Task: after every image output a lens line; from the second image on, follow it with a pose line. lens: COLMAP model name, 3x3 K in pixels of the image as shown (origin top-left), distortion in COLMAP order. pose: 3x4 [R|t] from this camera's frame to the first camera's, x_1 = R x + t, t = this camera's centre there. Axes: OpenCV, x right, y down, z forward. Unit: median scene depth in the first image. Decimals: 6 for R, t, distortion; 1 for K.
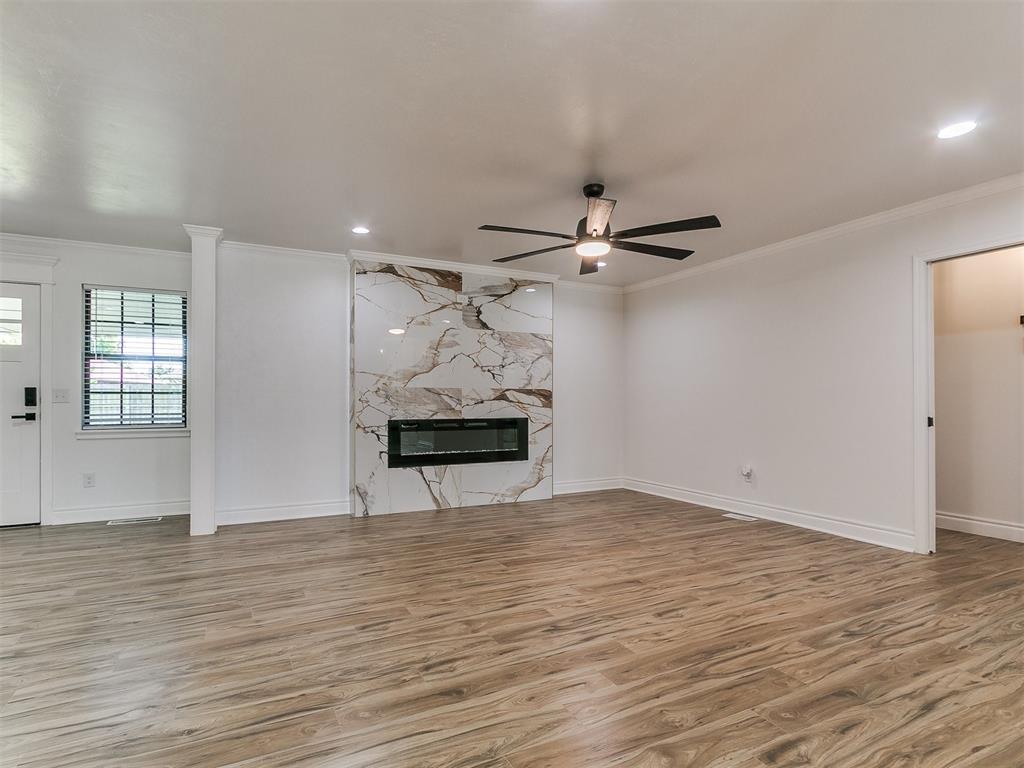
lens RADIAL K [[528.8, 0, 496.0], [0, 528.8, 398.8], [0, 0, 1]] dist [0.004794, -0.002956]
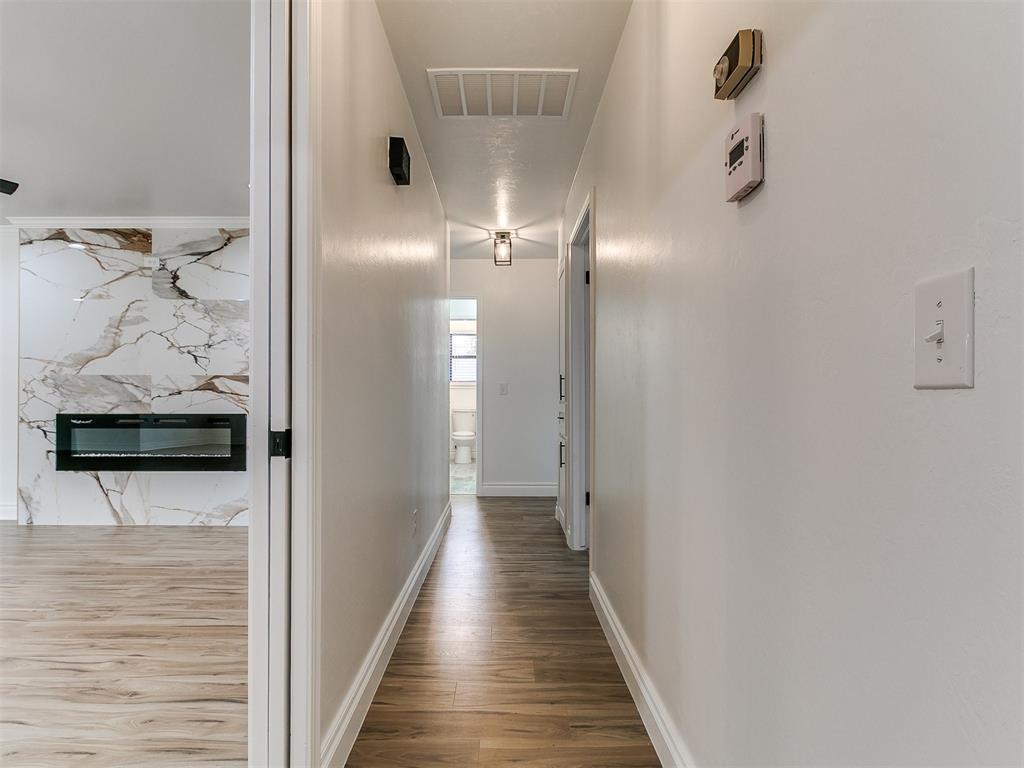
lens RADIAL K [[497.4, 0, 535.2], [0, 497.4, 382.6], [0, 0, 1]] dist [0.002027, -0.001624]
pose [[0.894338, -0.000842, -0.447391, 0.835978], [0.000121, 0.999999, -0.001640, -0.008413], [0.447391, 0.001412, 0.894337, 0.633296]]
